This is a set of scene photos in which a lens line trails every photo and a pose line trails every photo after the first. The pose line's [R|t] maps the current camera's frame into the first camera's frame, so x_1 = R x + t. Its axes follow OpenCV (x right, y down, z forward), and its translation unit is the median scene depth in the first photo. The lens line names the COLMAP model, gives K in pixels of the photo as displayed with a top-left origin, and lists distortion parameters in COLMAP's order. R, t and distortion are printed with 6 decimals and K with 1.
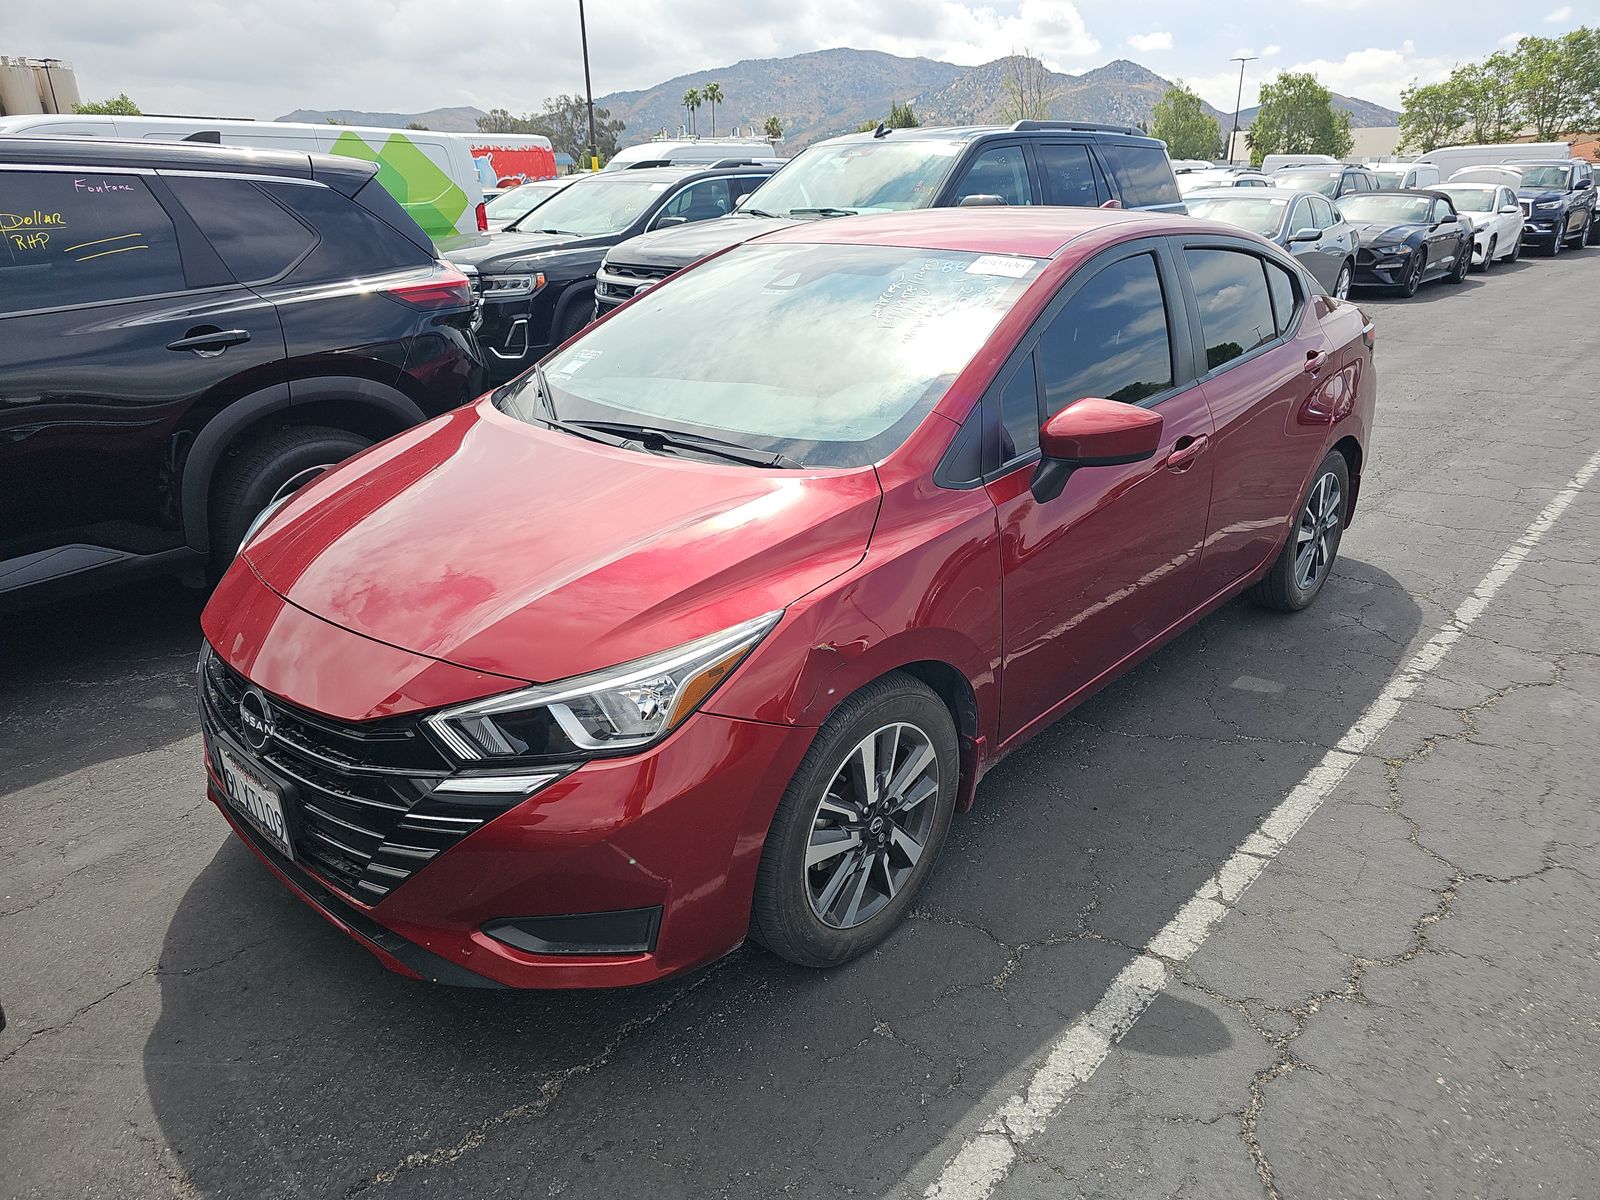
lens RADIAL K [[1043.2, 0, 800.0], [0, 1043.2, 600.0], [0, 0, 1]] dist [0.036248, -0.022168]
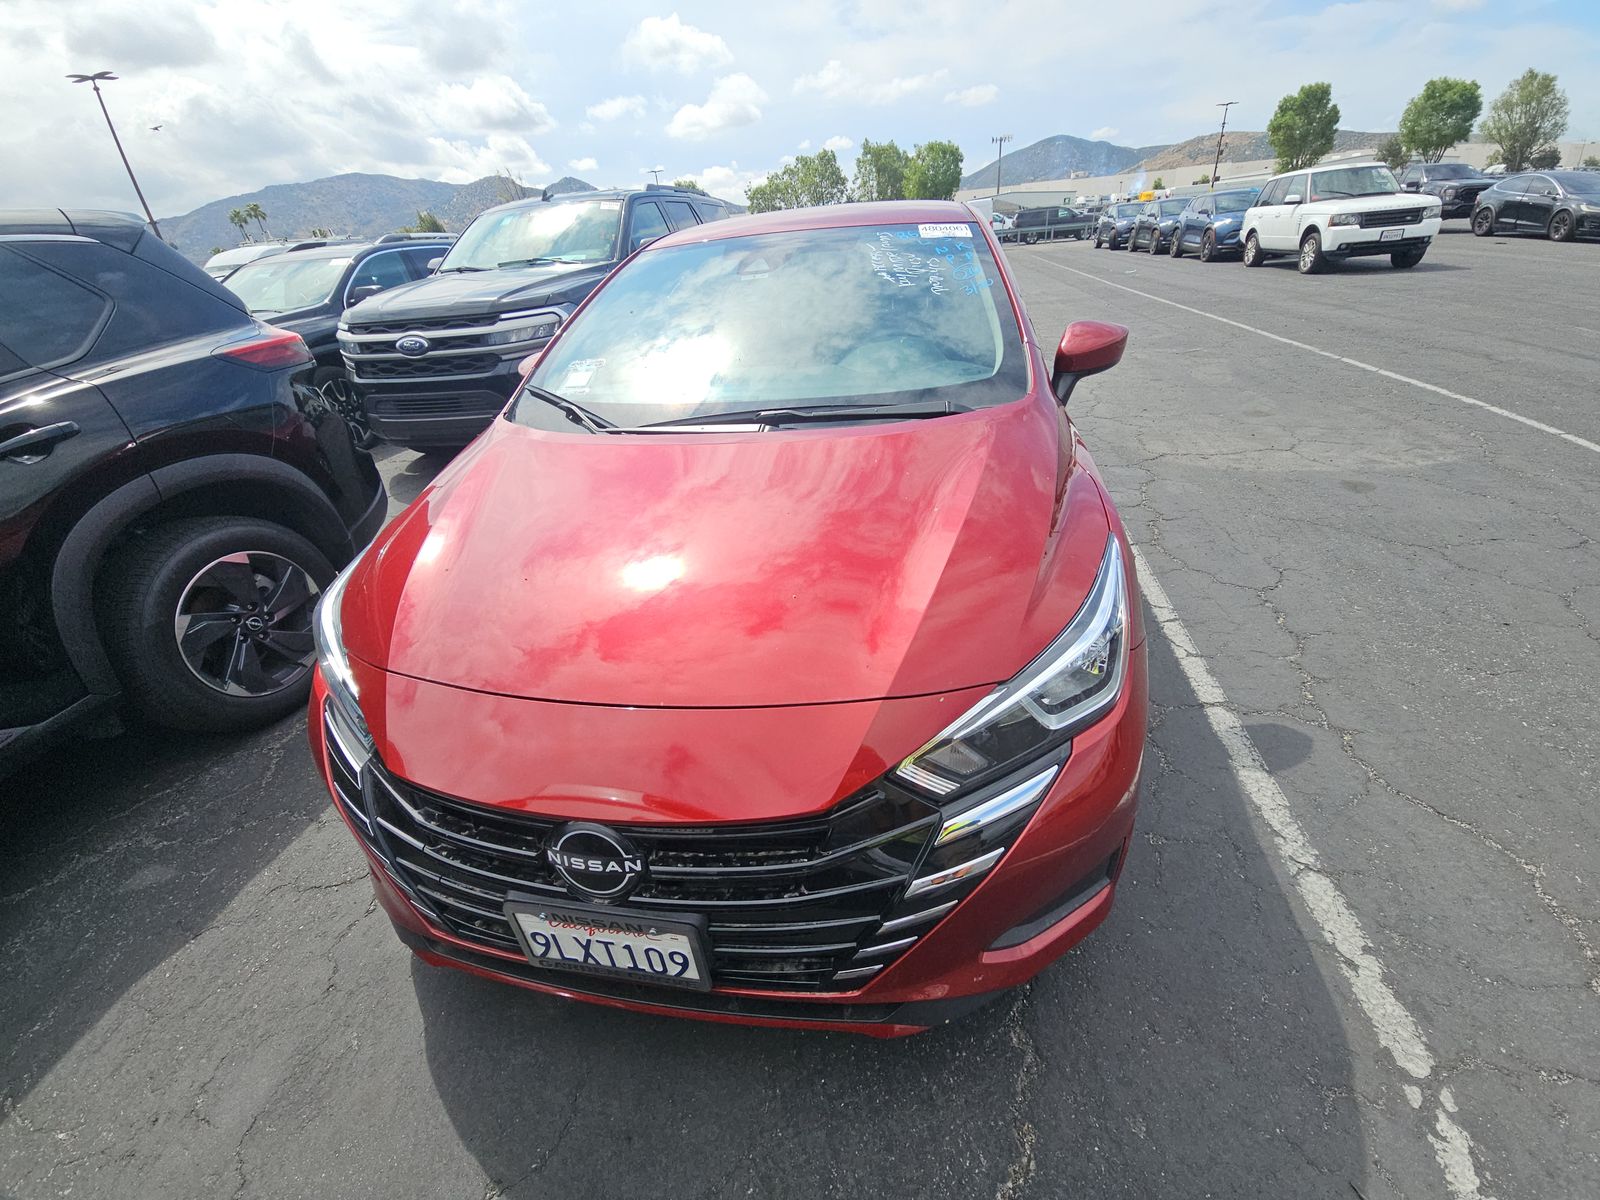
lens RADIAL K [[650.7, 0, 800.0], [0, 650.7, 600.0], [0, 0, 1]] dist [-0.010477, -0.000282]
pose [[0.848035, -0.306814, 0.432090, -0.459668], [0.259527, 0.951335, 0.166157, -0.090472], [-0.462041, -0.028768, 0.886392, 0.446143]]
